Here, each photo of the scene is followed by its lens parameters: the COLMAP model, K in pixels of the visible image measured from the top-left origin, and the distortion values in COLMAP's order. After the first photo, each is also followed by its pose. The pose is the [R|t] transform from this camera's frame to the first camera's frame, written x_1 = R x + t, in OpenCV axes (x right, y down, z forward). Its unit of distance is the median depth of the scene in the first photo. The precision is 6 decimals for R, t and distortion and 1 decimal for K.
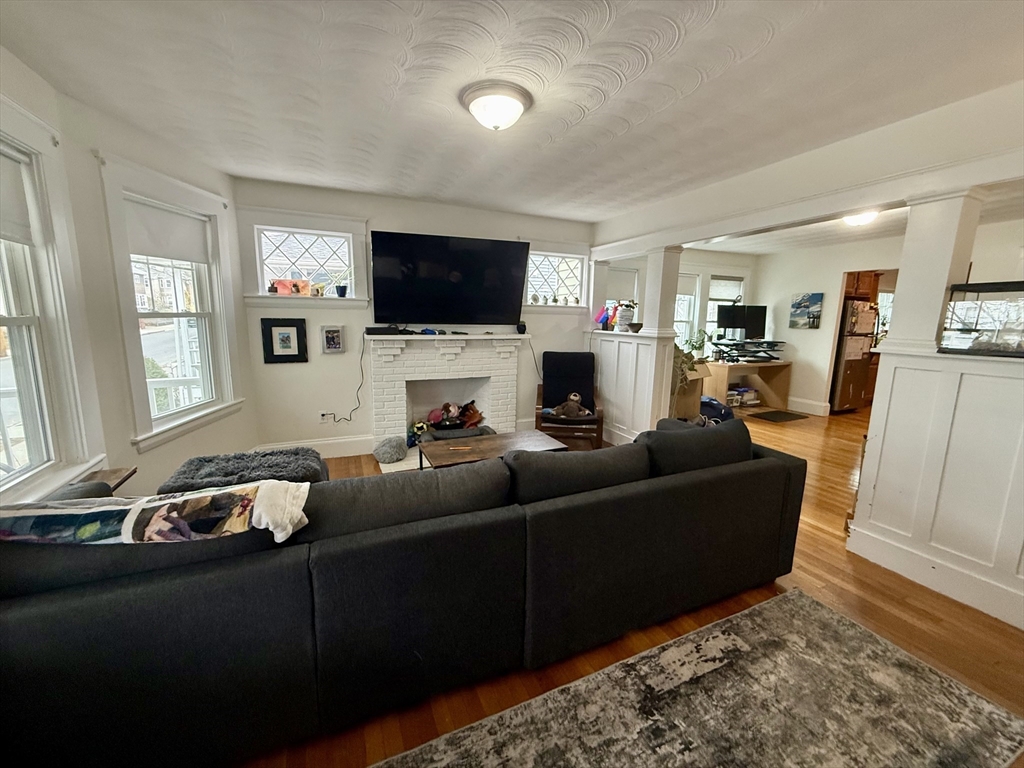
lens RADIAL K [[409.5, 0, 509.0], [0, 409.5, 383.1], [0, 0, 1]] dist [0.002584, 0.000272]
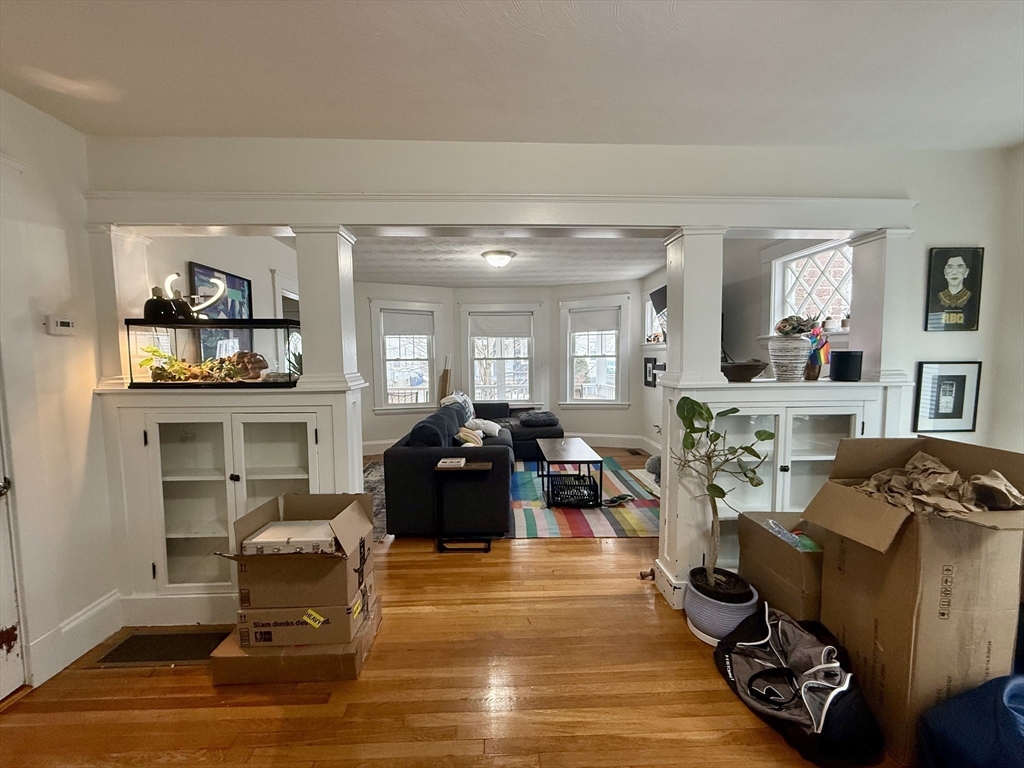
lens RADIAL K [[409.5, 0, 507.1], [0, 409.5, 385.7], [0, 0, 1]] dist [0.002584, 0.000272]
pose [[-0.384379, 0.054492, -0.921566, 1.080009], [-0.148053, 0.981697, 0.119800, -0.157743], [0.911226, 0.182490, -0.369276, 1.084421]]
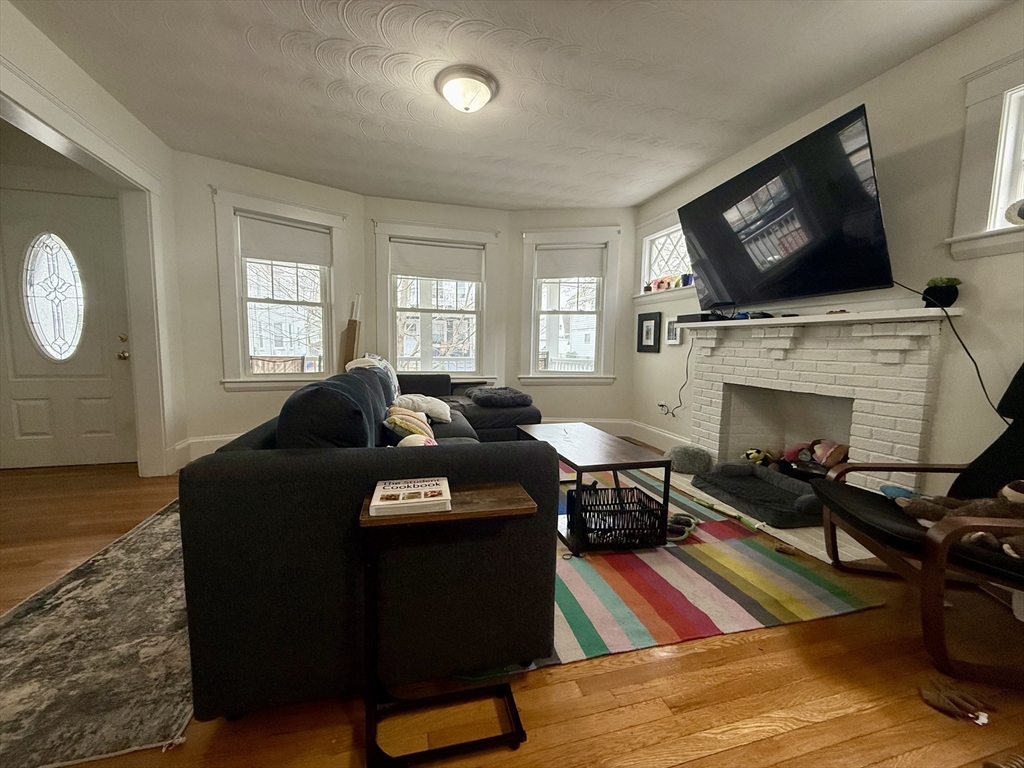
lens RADIAL K [[409.5, 0, 509.1], [0, 409.5, 382.9], [0, 0, 1]] dist [0.002584, 0.000272]
pose [[-0.148082, 0.070498, -0.986459, 0.636771], [-0.184429, 0.977990, 0.097578, -0.006470], [0.971626, 0.196381, -0.131821, 0.797253]]
